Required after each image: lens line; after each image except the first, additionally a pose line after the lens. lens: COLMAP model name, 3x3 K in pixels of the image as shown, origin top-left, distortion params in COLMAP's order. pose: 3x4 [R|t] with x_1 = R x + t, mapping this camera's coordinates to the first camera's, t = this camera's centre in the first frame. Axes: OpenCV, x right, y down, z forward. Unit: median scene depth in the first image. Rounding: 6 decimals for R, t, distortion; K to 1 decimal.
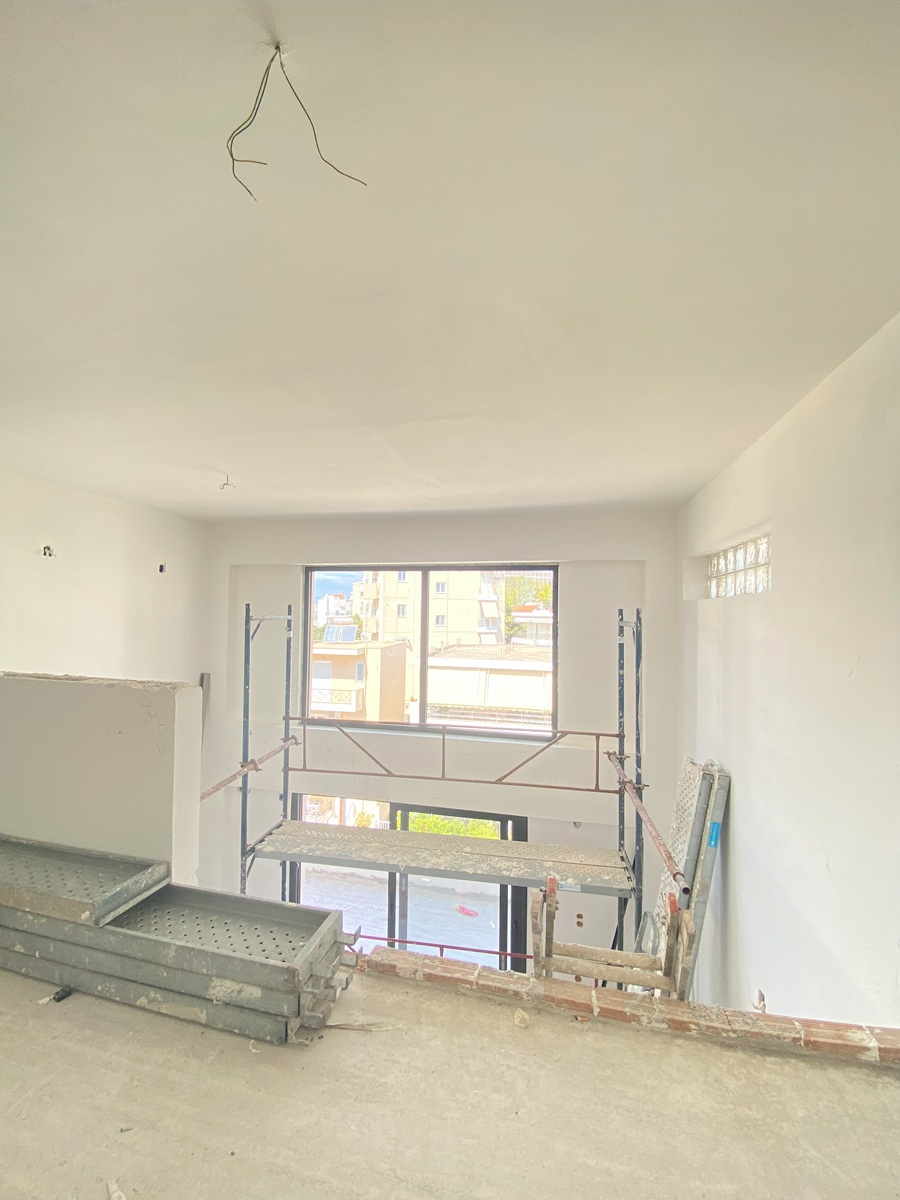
lens RADIAL K [[490.9, 0, 442.5], [0, 490.9, 598.5], [0, 0, 1]] dist [0.035110, -0.027511]
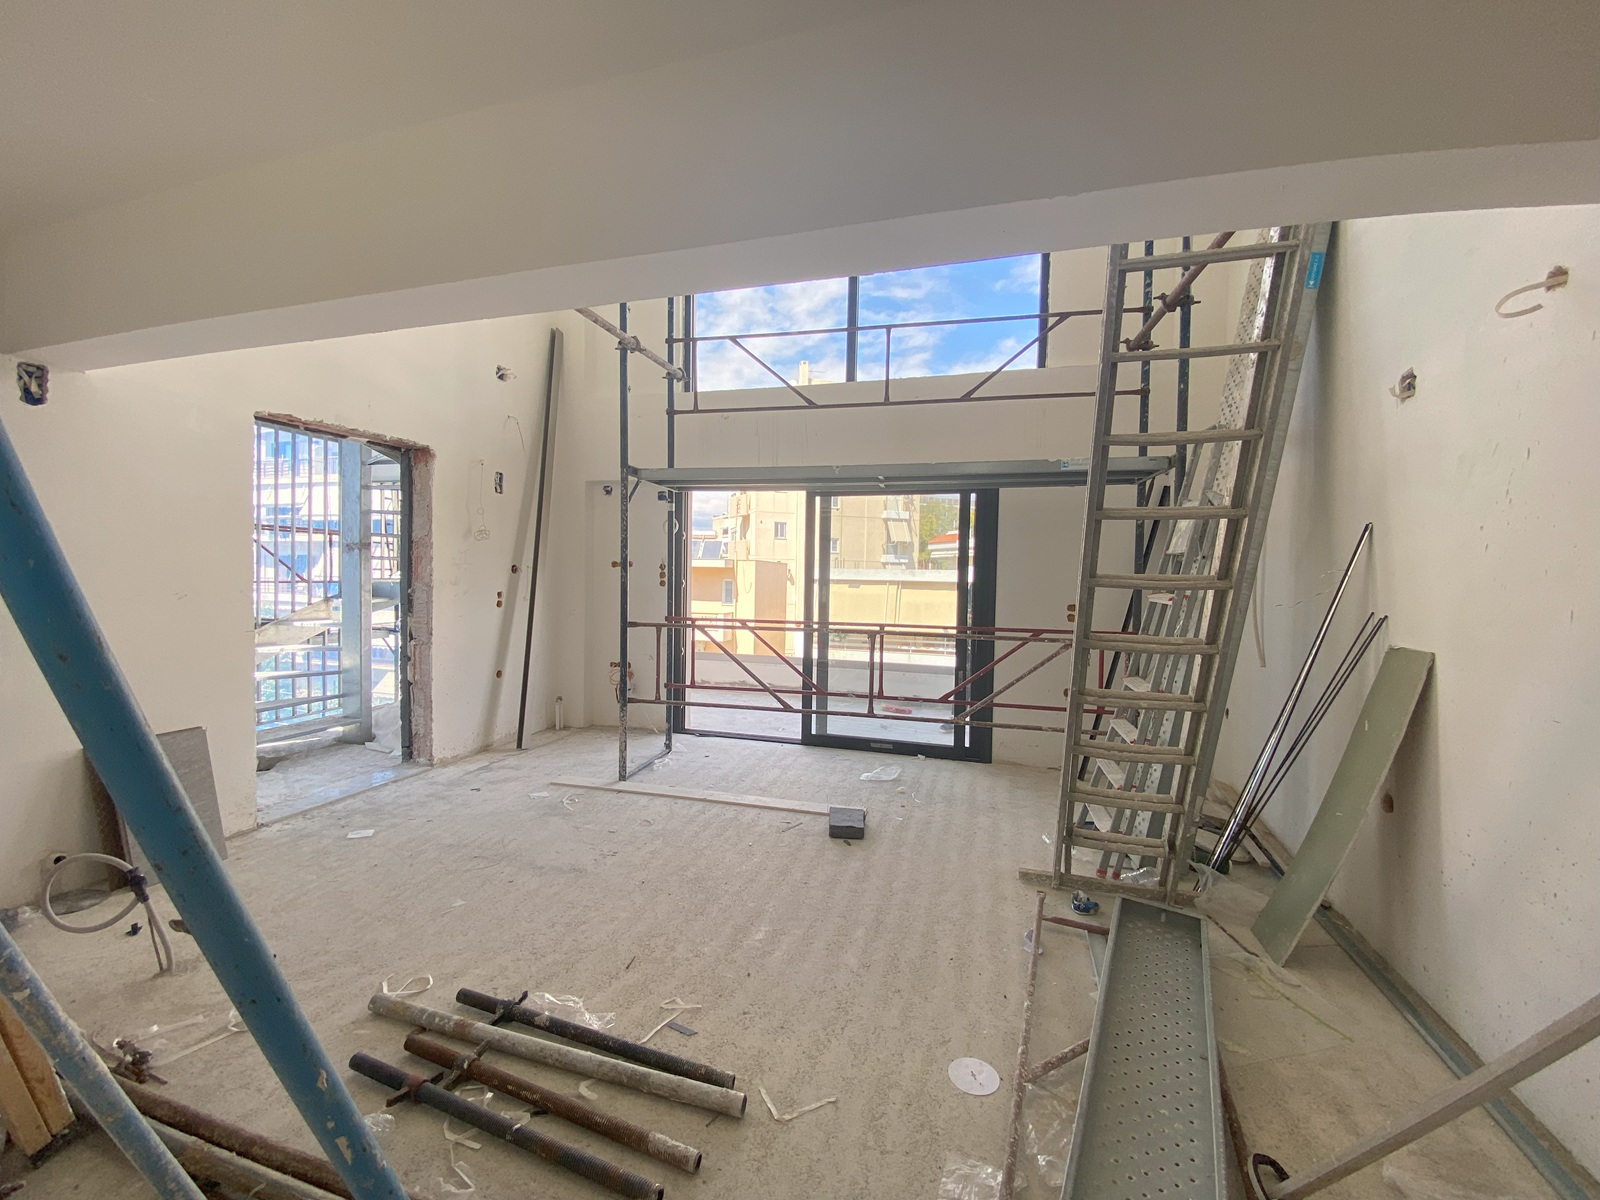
lens RADIAL K [[654.5, 0, 788.3], [0, 654.5, 602.7], [0, 0, 1]] dist [0.035110, -0.027511]
pose [[0.998108, 0.007712, -0.061004, -0.014859], [-0.003619, 0.997752, 0.066912, 0.108445], [0.061383, -0.066564, 0.995892, 0.001414]]
